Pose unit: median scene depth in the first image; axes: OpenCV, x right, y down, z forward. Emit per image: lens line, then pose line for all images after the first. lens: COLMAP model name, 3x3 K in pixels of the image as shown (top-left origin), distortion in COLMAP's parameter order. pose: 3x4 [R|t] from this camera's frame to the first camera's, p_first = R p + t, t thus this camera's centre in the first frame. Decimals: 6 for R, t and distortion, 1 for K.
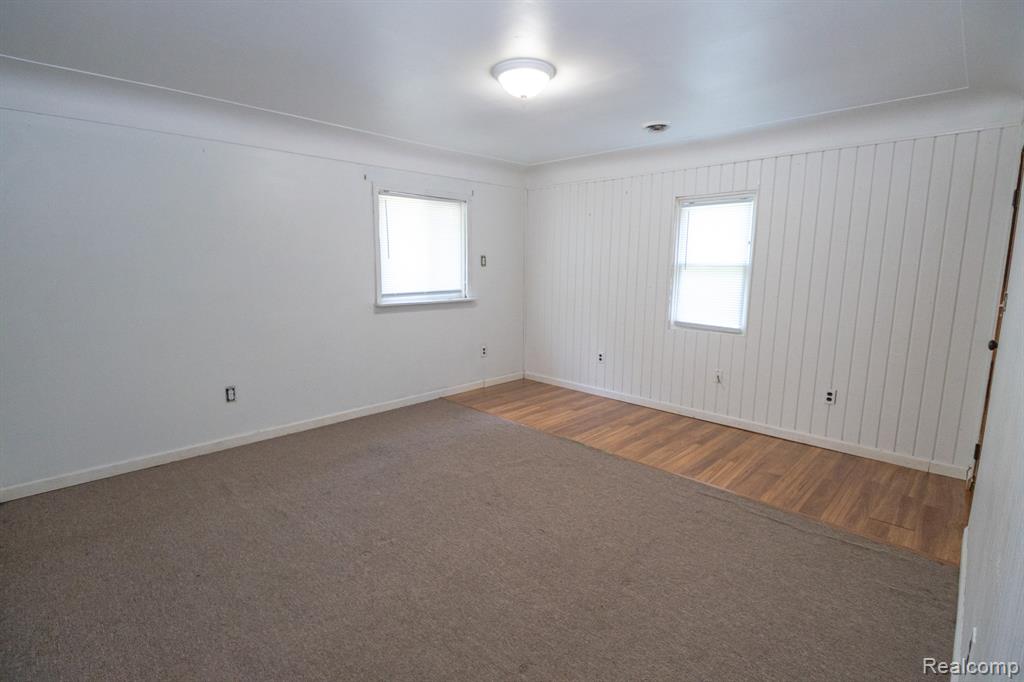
lens RADIAL K [[476.1, 0, 511.1], [0, 476.1, 338.1], [0, 0, 1]] dist [-0.005770, -0.007608]
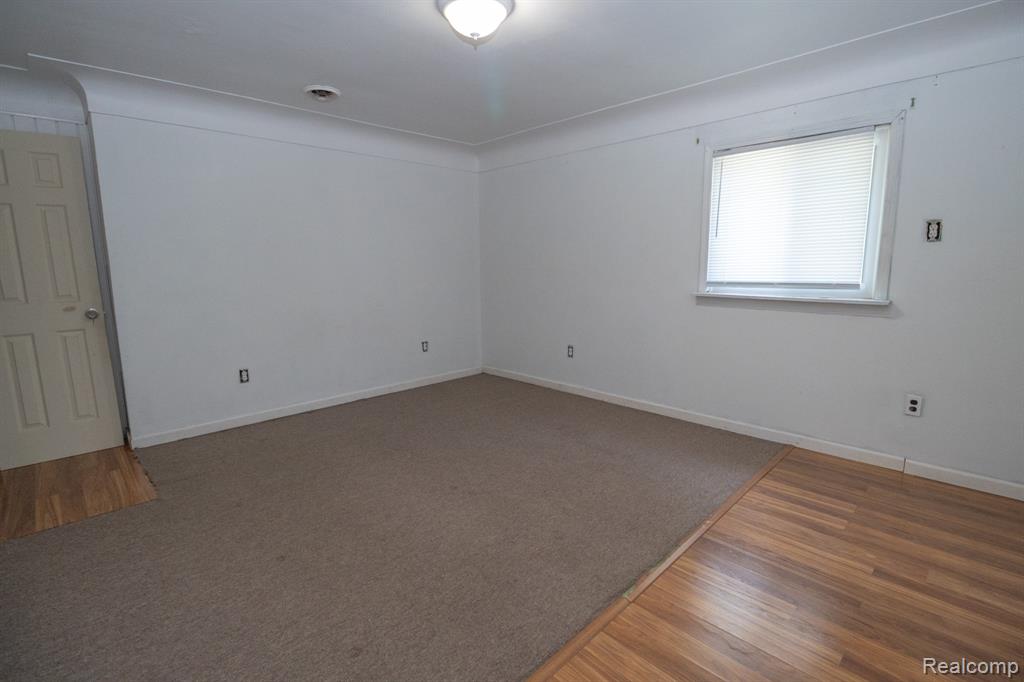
lens RADIAL K [[476.1, 0, 510.7], [0, 476.1, 337.0], [0, 0, 1]] dist [-0.005770, -0.007608]
pose [[-0.026869, 0.151744, -0.988055, 0.556397], [-0.141643, 0.977861, 0.154030, -0.077665], [0.989553, 0.144089, -0.004781, 0.686811]]
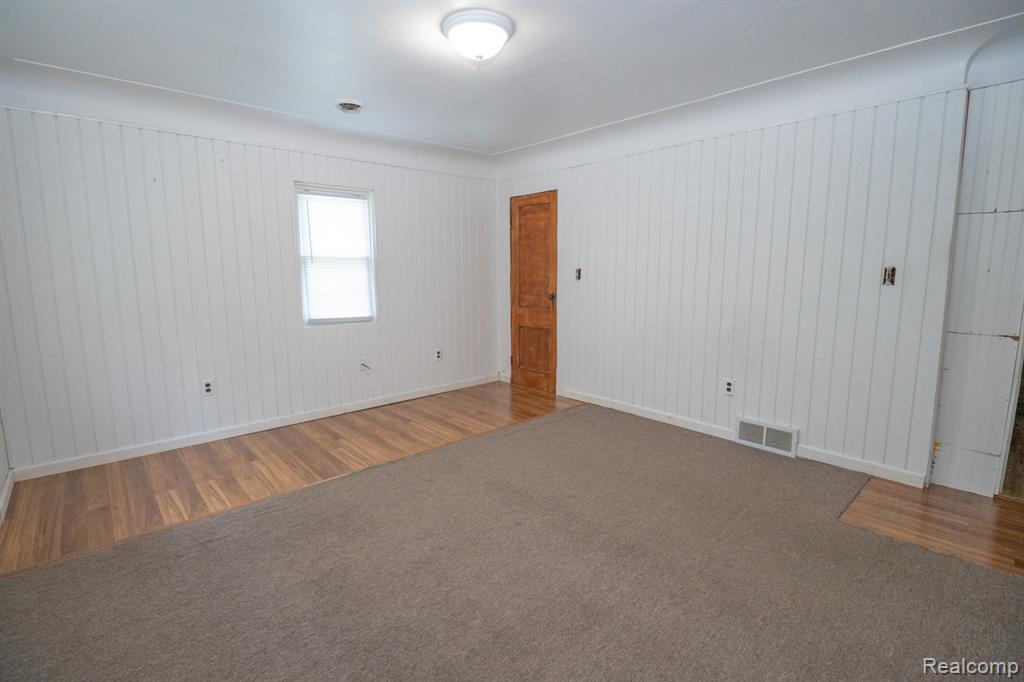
lens RADIAL K [[476.1, 0, 511.8], [0, 476.1, 346.2], [0, 0, 1]] dist [-0.005770, -0.007608]
pose [[0.060782, -0.179806, 0.981822, -0.552250], [0.149985, 0.974118, 0.169110, -0.084269], [-0.986818, 0.136980, 0.086177, 0.561372]]
